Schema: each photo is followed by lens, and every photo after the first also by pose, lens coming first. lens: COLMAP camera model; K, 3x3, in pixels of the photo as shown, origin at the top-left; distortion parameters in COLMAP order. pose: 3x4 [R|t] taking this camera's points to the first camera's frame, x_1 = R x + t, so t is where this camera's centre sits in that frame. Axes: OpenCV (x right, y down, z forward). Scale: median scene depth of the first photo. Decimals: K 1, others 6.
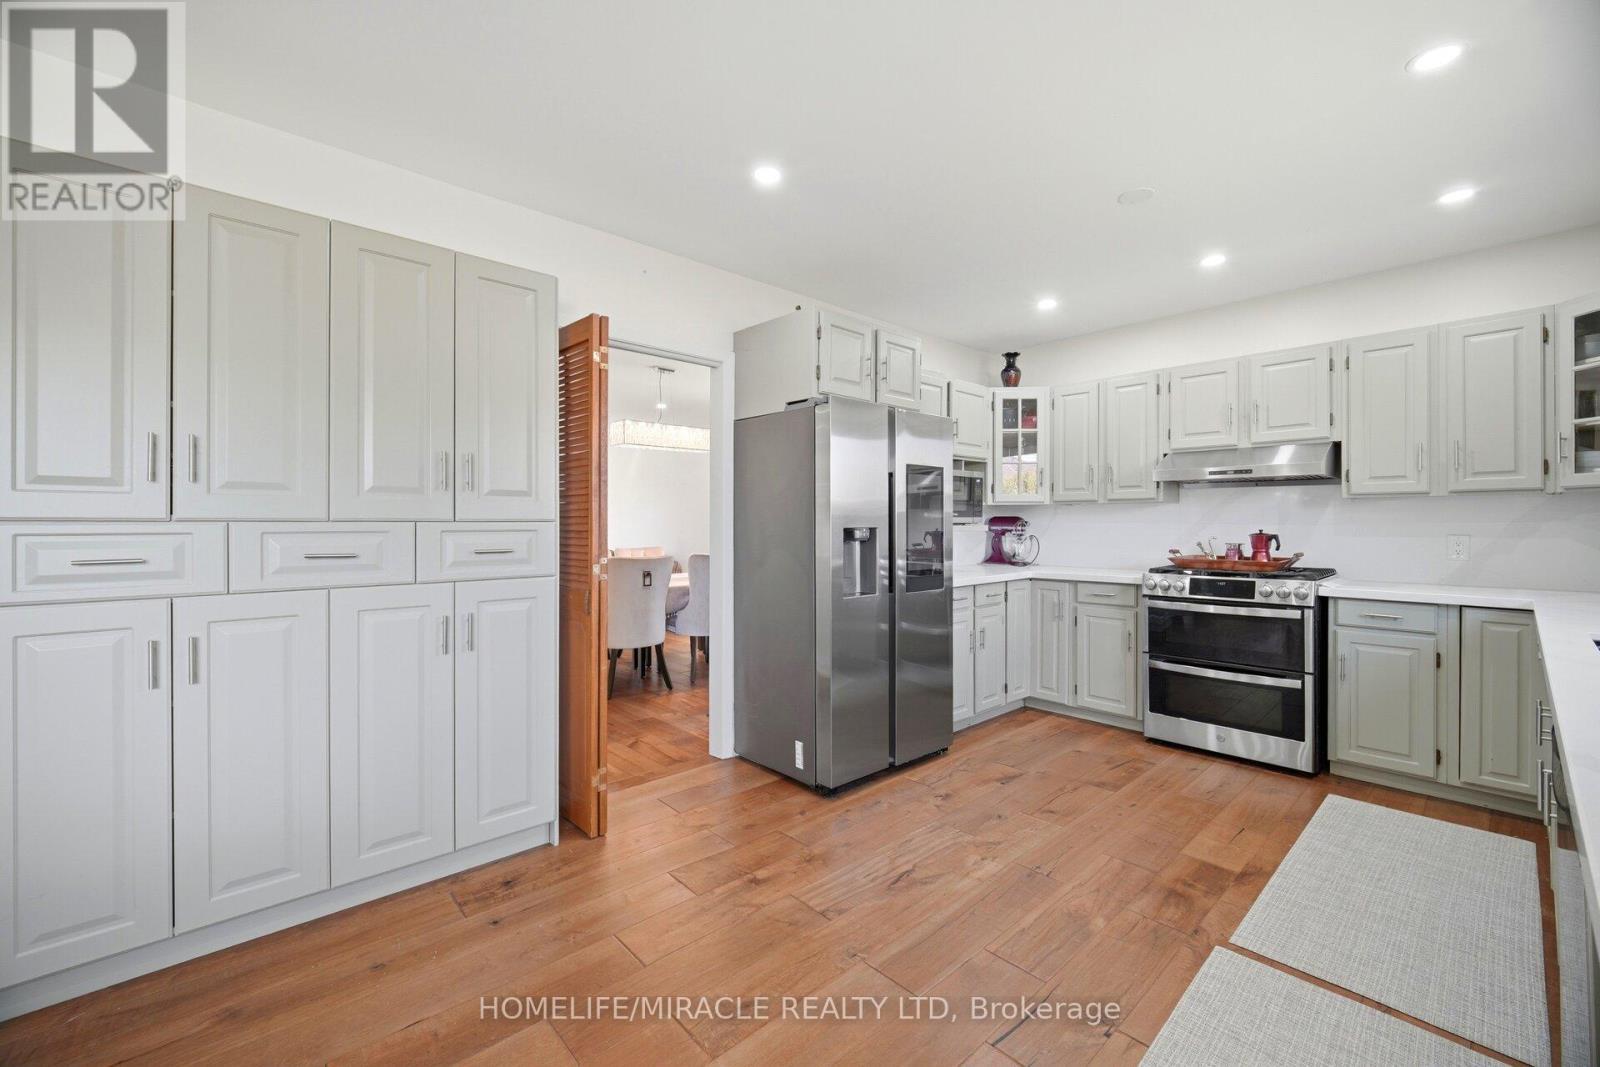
lens RADIAL K [[653.0, 0, 796.2], [0, 653.0, 524.4], [0, 0, 1]] dist [-0.003987, 0.000251]
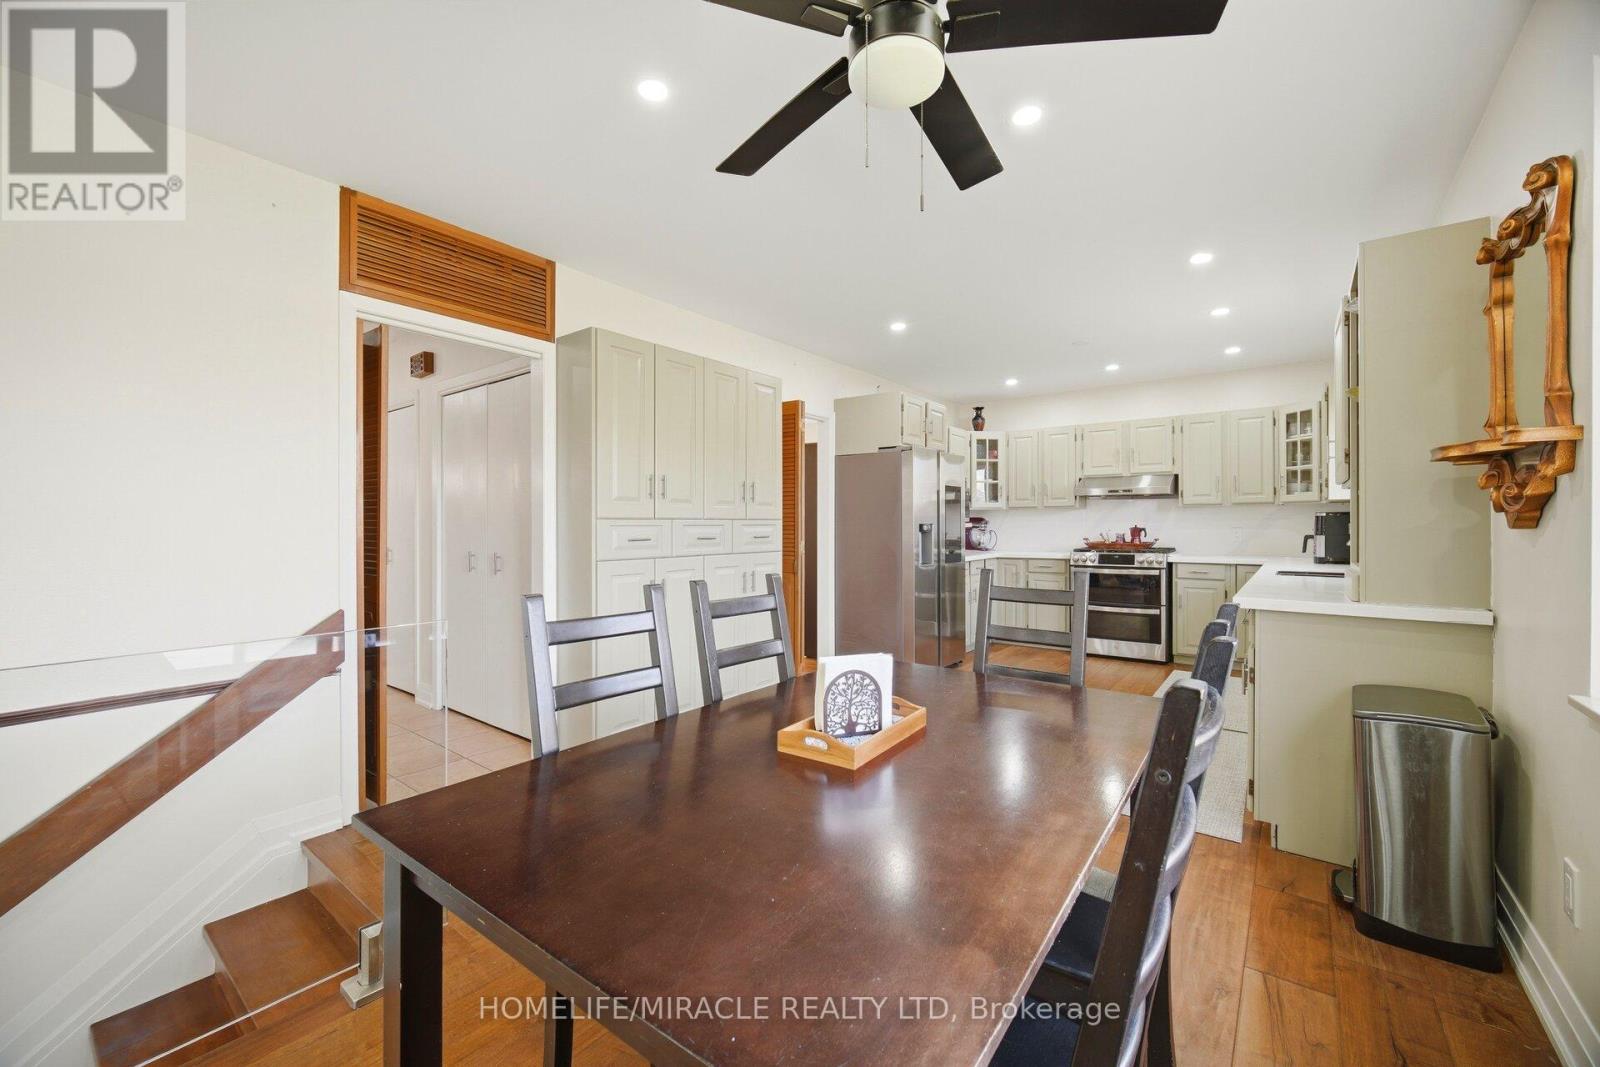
lens RADIAL K [[653.0, 0, 793.1], [0, 653.0, 525.2], [0, 0, 1]] dist [-0.003987, 0.000251]
pose [[0.985116, -0.001602, 0.171885, -0.460206], [0.001842, 0.999998, -0.001236, 0.009045], [-0.171882, 0.001534, 0.985116, -0.520342]]
